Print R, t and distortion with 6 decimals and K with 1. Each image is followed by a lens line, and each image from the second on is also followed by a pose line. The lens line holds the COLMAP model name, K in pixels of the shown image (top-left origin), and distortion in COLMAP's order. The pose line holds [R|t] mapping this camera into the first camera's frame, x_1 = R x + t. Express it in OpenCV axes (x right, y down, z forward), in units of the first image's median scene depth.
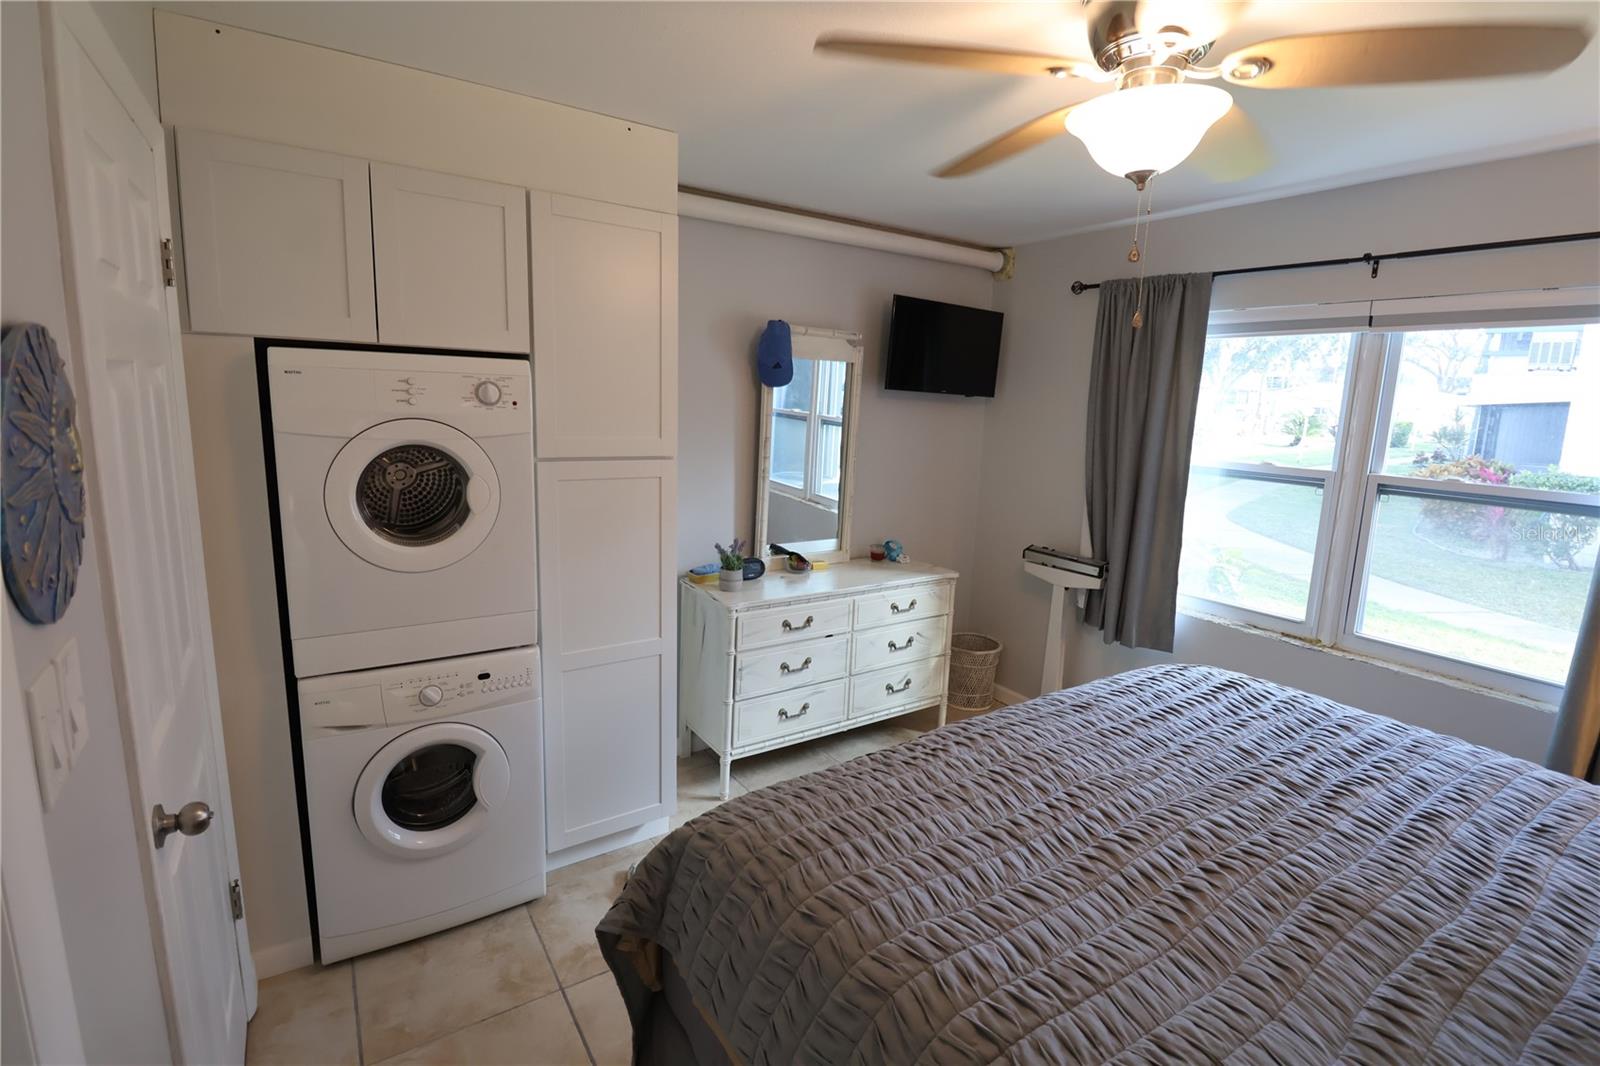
lens RADIAL K [[743.3, 0, 810.1], [0, 743.3, 530.0], [0, 0, 1]] dist [-0.002169, -0.010458]
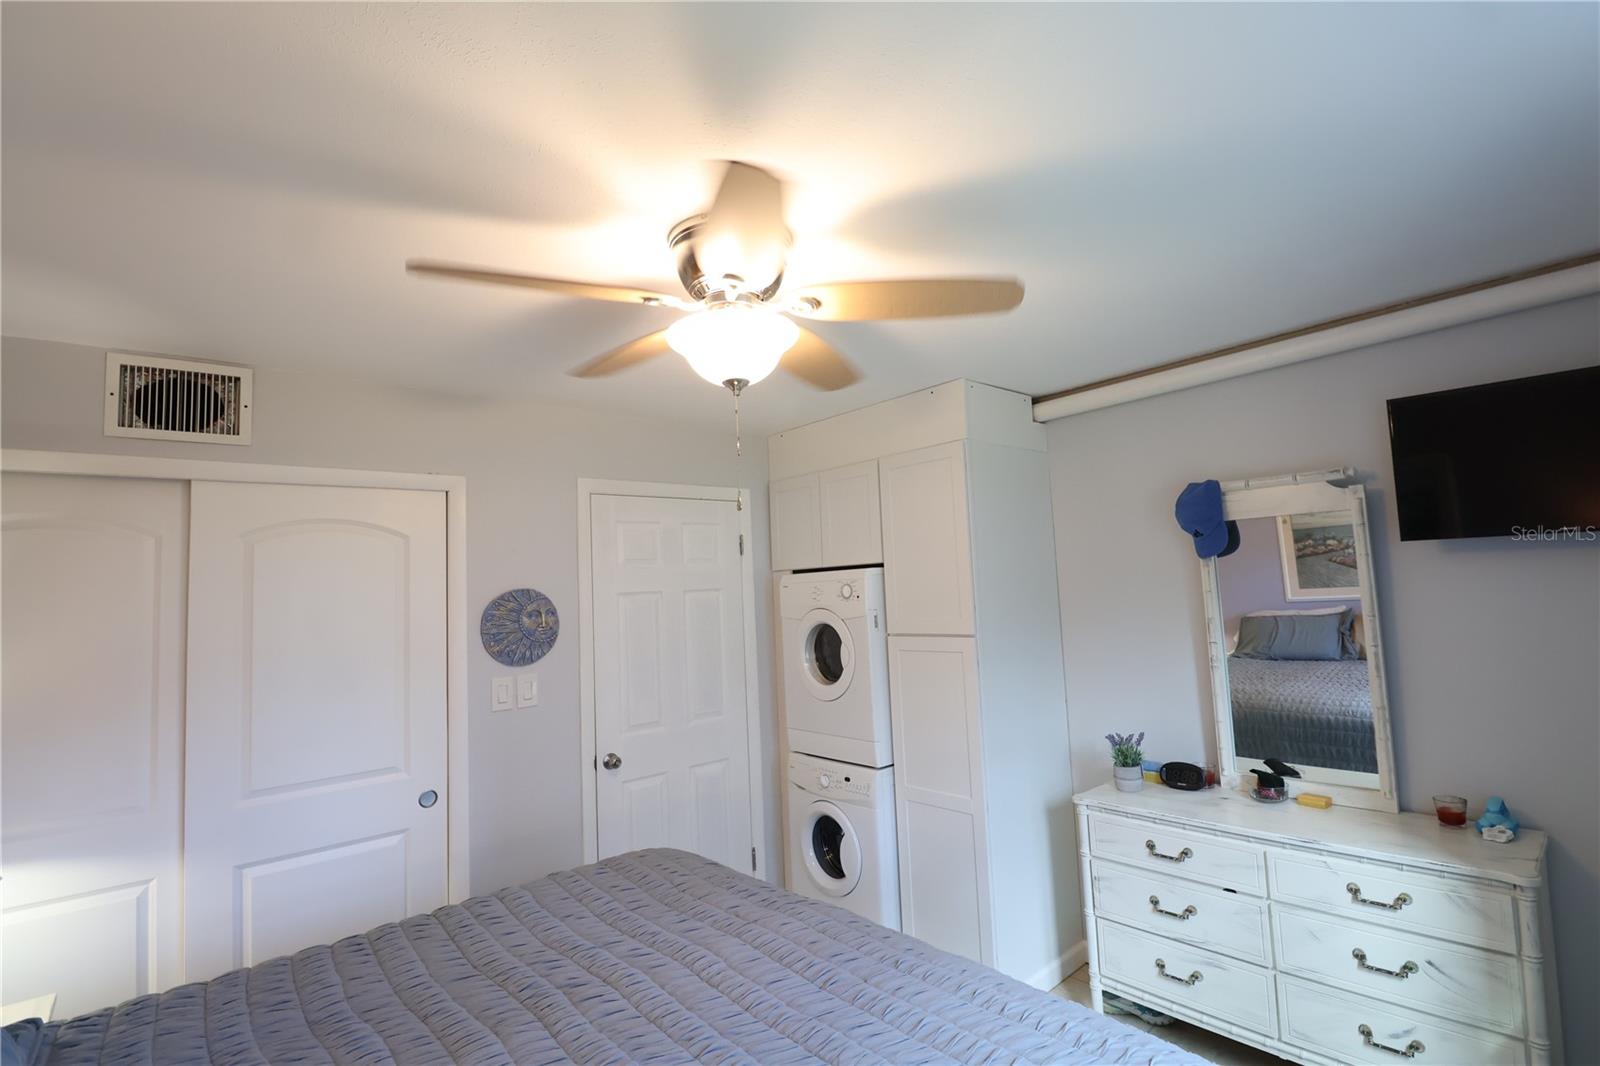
lens RADIAL K [[743.3, 0, 802.2], [0, 743.3, 527.8], [0, 0, 1]] dist [-0.002169, -0.010458]
pose [[0.113028, -0.128216, -0.985284, 0.727794], [-0.119965, 0.982623, -0.141632, -0.052377], [0.986323, 0.134208, 0.095682, 0.464395]]
